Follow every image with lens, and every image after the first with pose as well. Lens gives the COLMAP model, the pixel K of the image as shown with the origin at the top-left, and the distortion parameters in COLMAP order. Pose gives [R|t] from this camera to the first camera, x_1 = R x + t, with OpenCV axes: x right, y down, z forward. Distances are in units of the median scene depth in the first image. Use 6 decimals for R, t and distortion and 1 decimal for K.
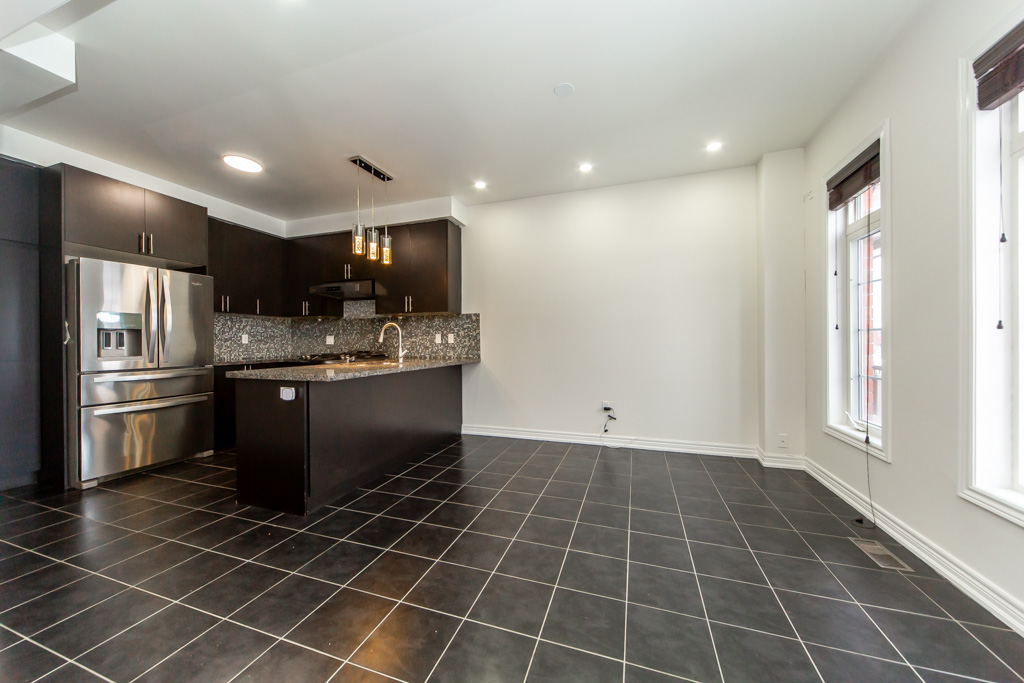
lens RADIAL K [[352.0, 0, 513.5], [0, 352.0, 342.6], [0, 0, 1]] dist [0.002907, 0.000048]
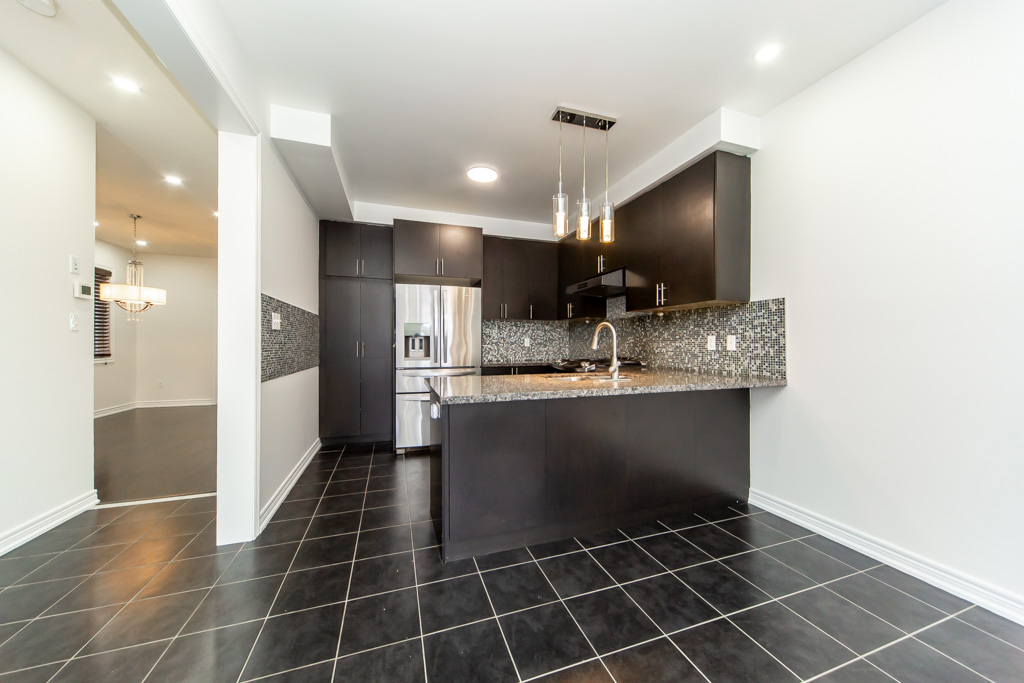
lens RADIAL K [[352.0, 0, 513.5], [0, 352.0, 342.6], [0, 0, 1]] dist [0.002907, 0.000048]
pose [[0.609810, 0.004204, -0.792536, 0.079951], [-0.004657, 0.999988, 0.001721, -0.011636], [0.792534, 0.002641, 0.609822, 0.320015]]
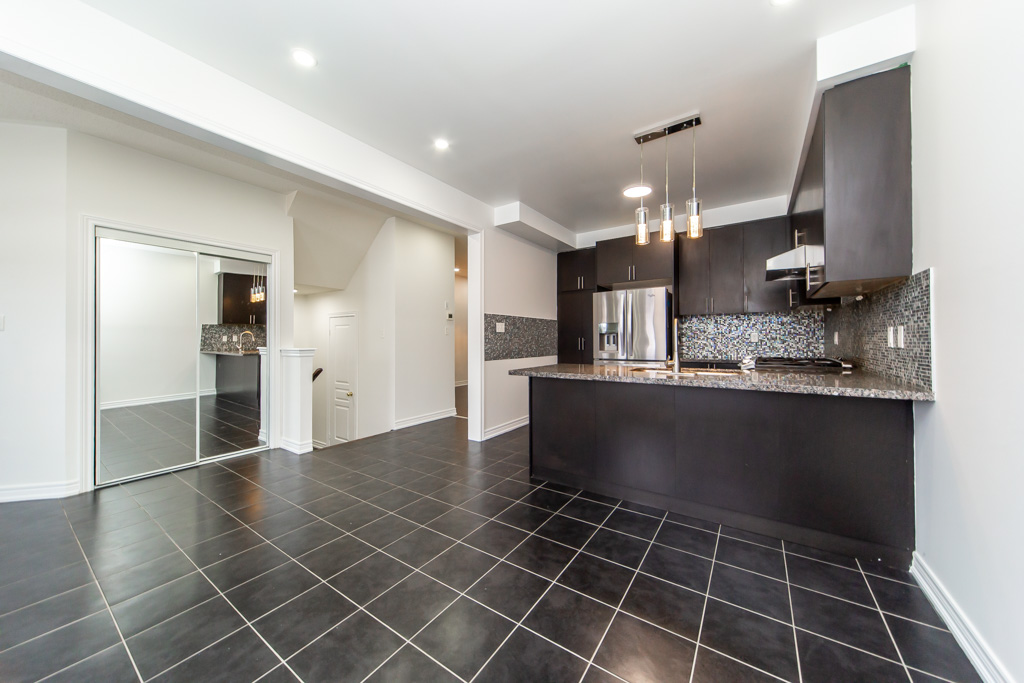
lens RADIAL K [[357.9, 0, 517.5], [0, 357.9, 338.6], [0, 0, 1]] dist [0.000119, 0.000022]
pose [[-0.260180, 0.003512, -0.965554, 0.363314], [0.005930, 0.999980, 0.002039, -0.013126], [0.965542, -0.005195, -0.260196, 0.667378]]
